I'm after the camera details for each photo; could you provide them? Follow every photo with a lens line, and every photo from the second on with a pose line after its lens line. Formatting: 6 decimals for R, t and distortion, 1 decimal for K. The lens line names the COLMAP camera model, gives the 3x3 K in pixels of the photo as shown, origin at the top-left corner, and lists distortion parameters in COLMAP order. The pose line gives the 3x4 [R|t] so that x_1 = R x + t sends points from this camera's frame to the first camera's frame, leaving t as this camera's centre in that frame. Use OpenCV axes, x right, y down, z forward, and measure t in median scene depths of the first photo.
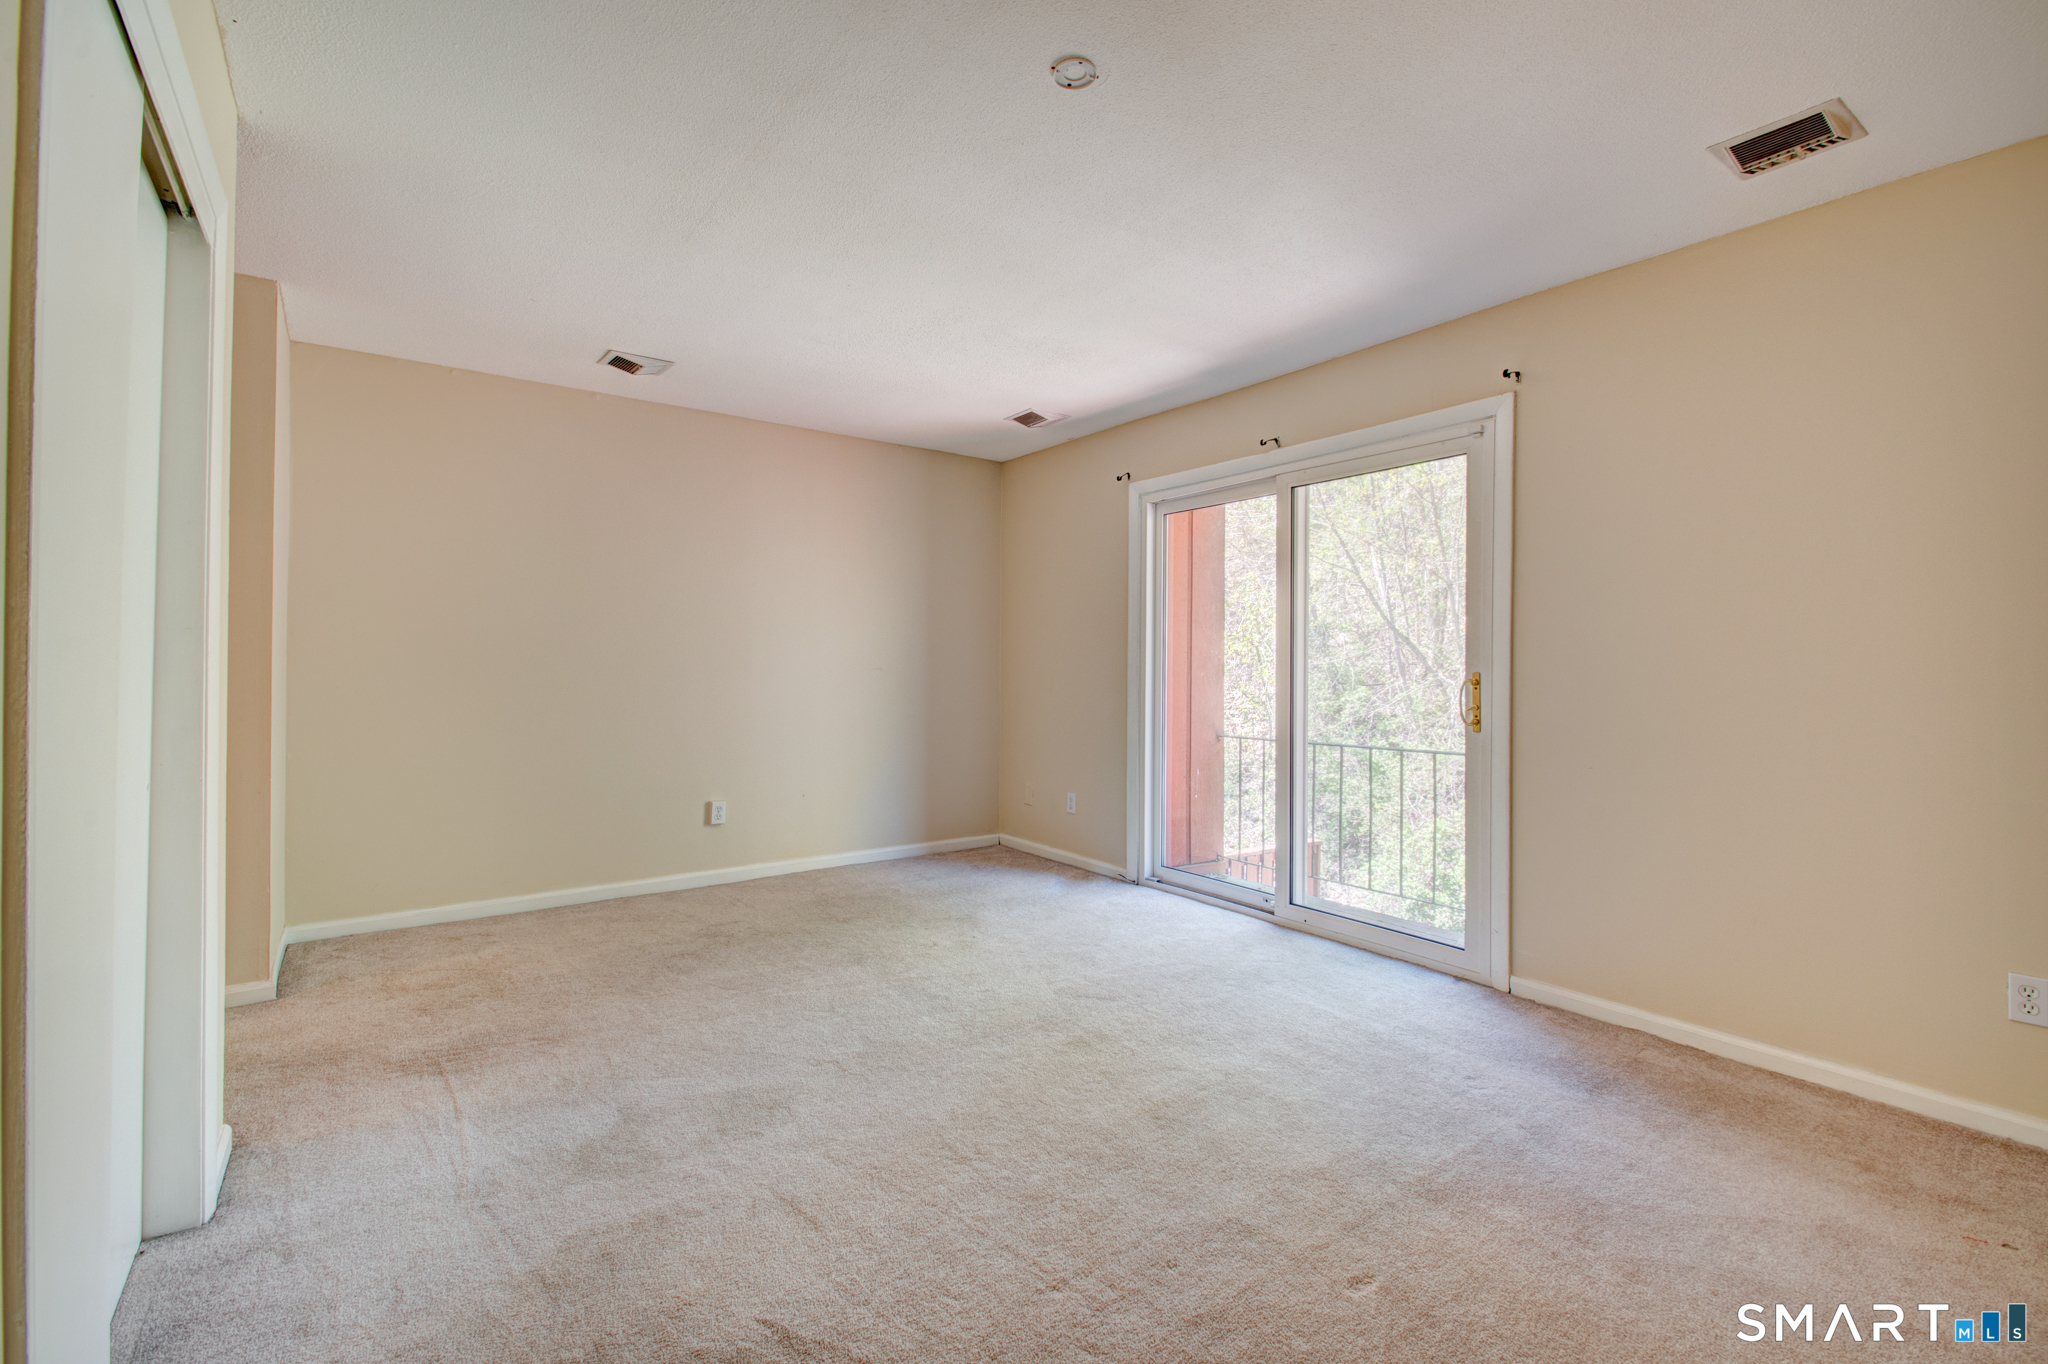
lens RADIAL K [[888.3, 0, 1045.0], [0, 888.3, 670.2], [0, 0, 1]] dist [0.000668, -0.000232]
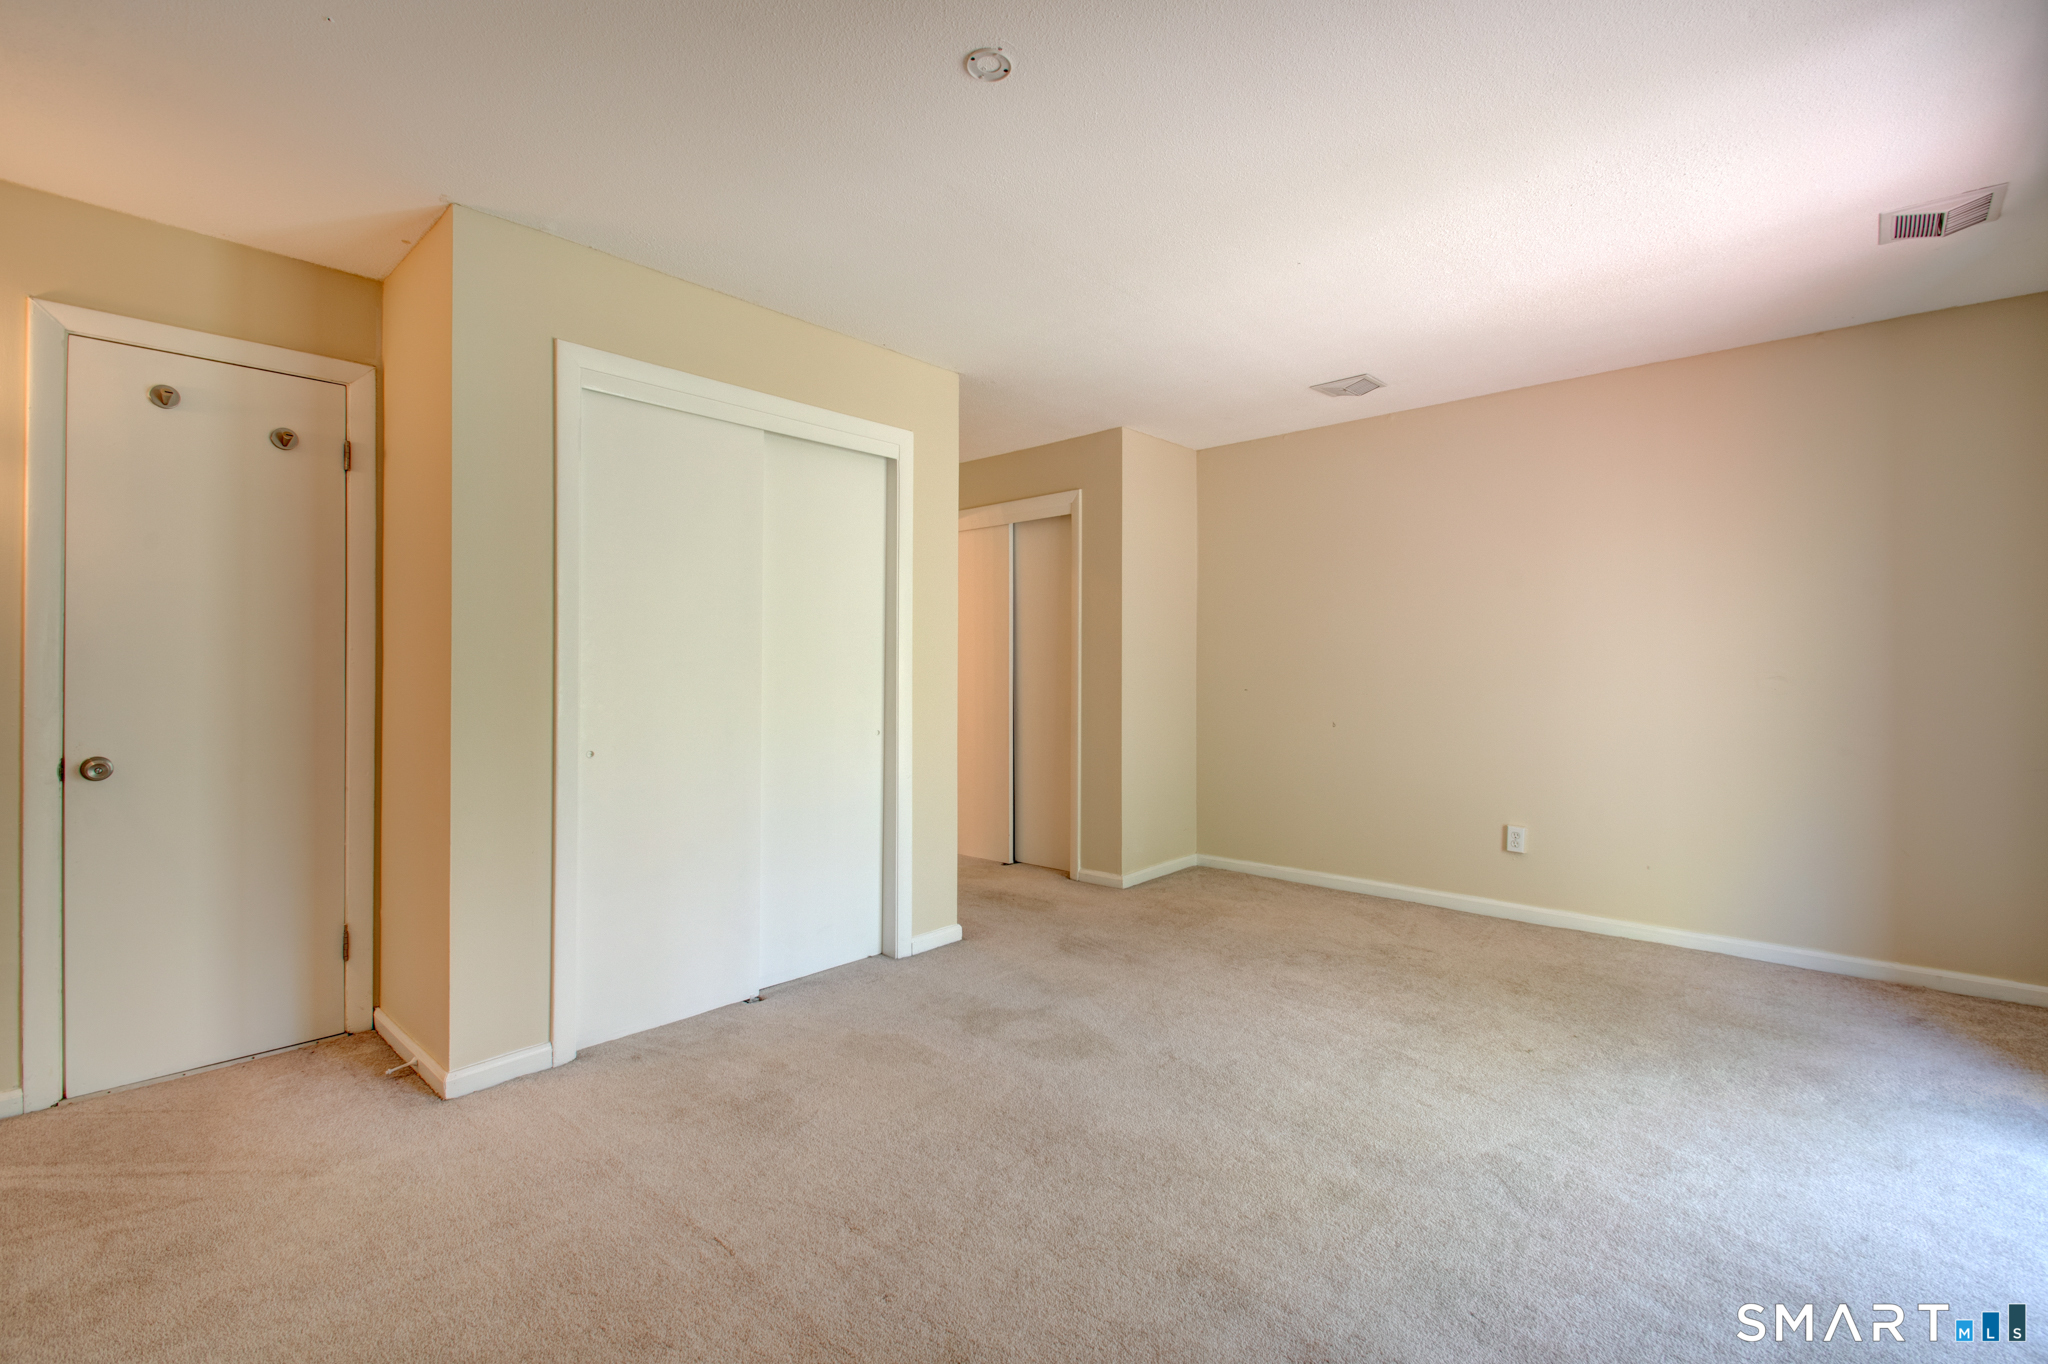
lens RADIAL K [[888.3, 0, 1045.0], [0, 888.3, 670.2], [0, 0, 1]] dist [0.000668, -0.000232]
pose [[0.191408, -0.007452, -0.981482, 0.584859], [0.000095, 0.999971, -0.007574, -0.004226], [0.981511, 0.001356, 0.191403, 0.506563]]
